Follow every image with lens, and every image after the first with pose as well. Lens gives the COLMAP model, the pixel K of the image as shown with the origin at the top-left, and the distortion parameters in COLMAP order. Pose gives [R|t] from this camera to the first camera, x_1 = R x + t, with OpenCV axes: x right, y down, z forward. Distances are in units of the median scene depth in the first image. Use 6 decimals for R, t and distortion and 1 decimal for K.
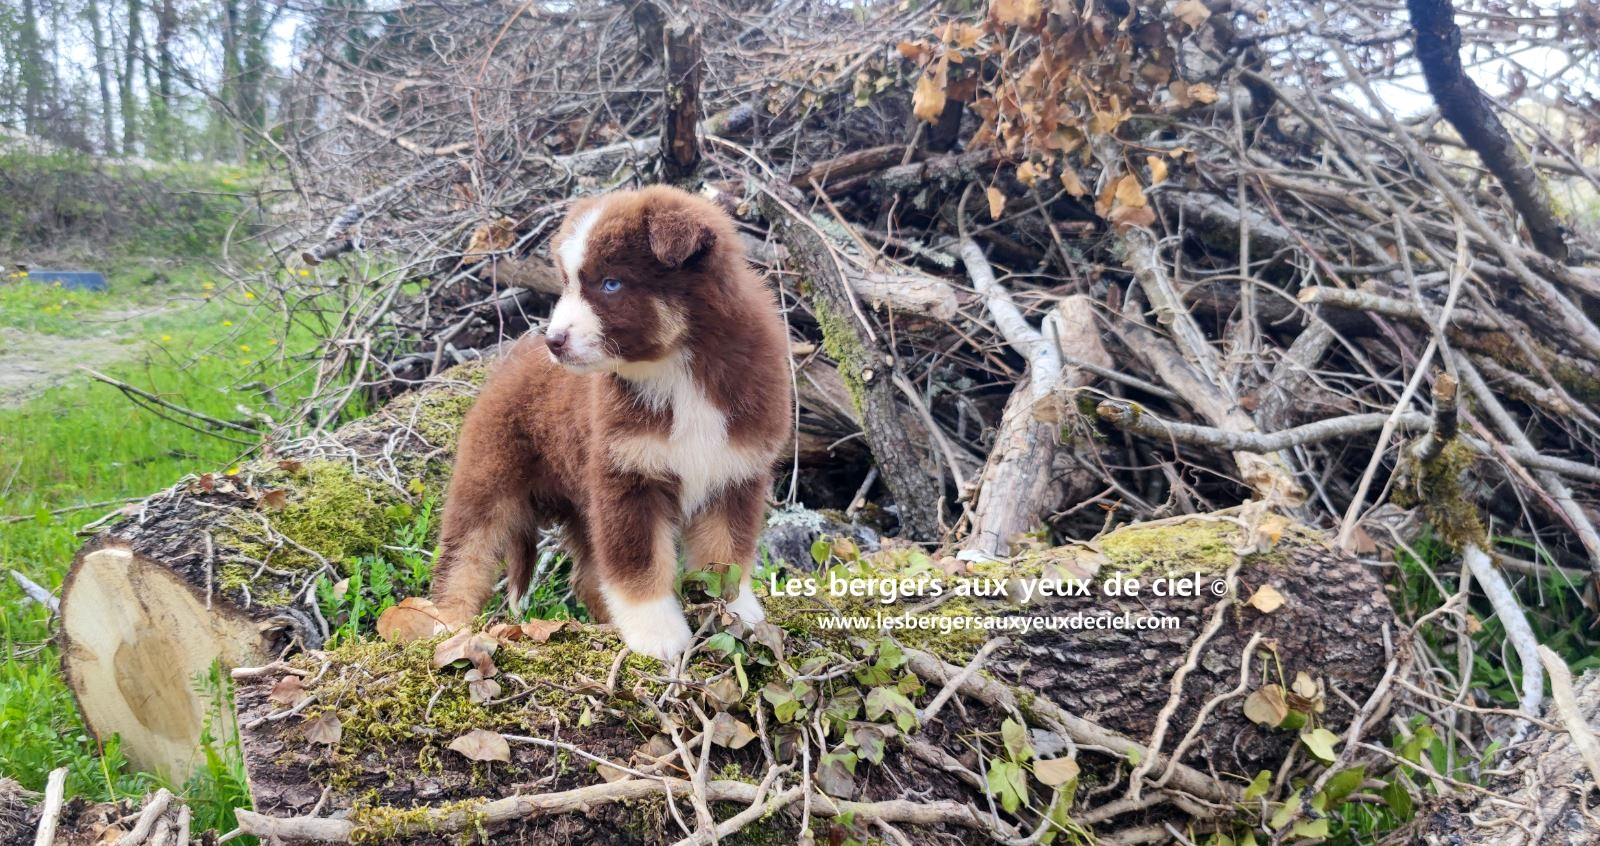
lens RADIAL K [[1490.3, 0, 691.3], [0, 1490.3, 424.5], [0, 0, 1]] dist [0.024051, 0.003040]
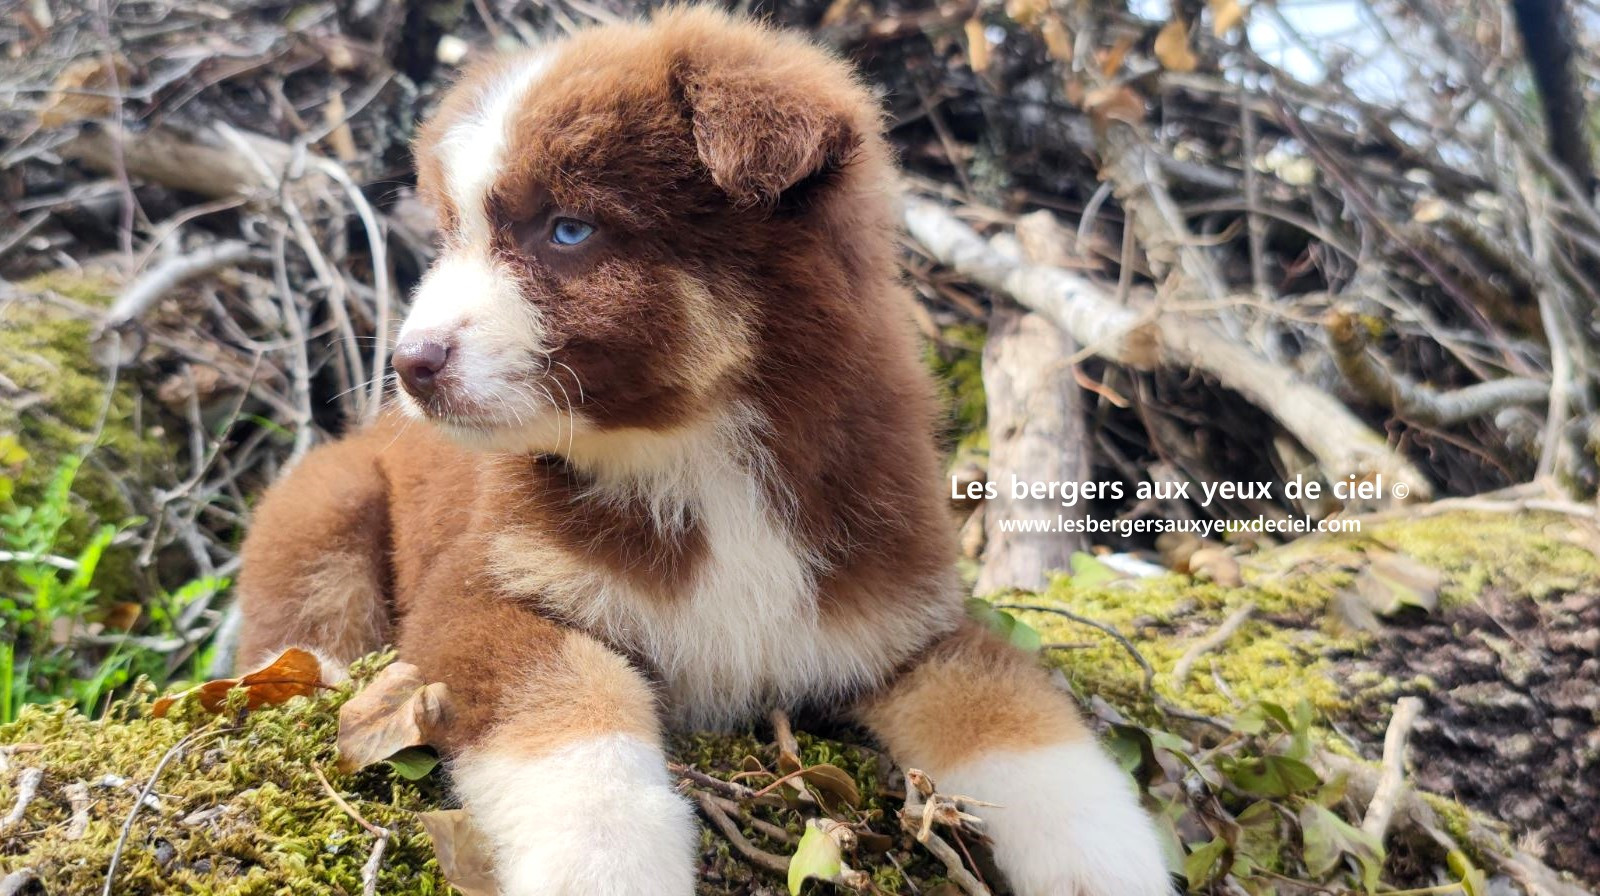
lens RADIAL K [[1829.7, 0, 794.1], [0, 1829.7, 443.9], [0, 0, 1]] dist [-0.018777, 0.053259]
pose [[0.955845, 0.031101, 0.292219, -0.186668], [-0.025689, 0.999420, -0.022340, 0.080986], [-0.292745, 0.013847, 0.956090, 0.496834]]
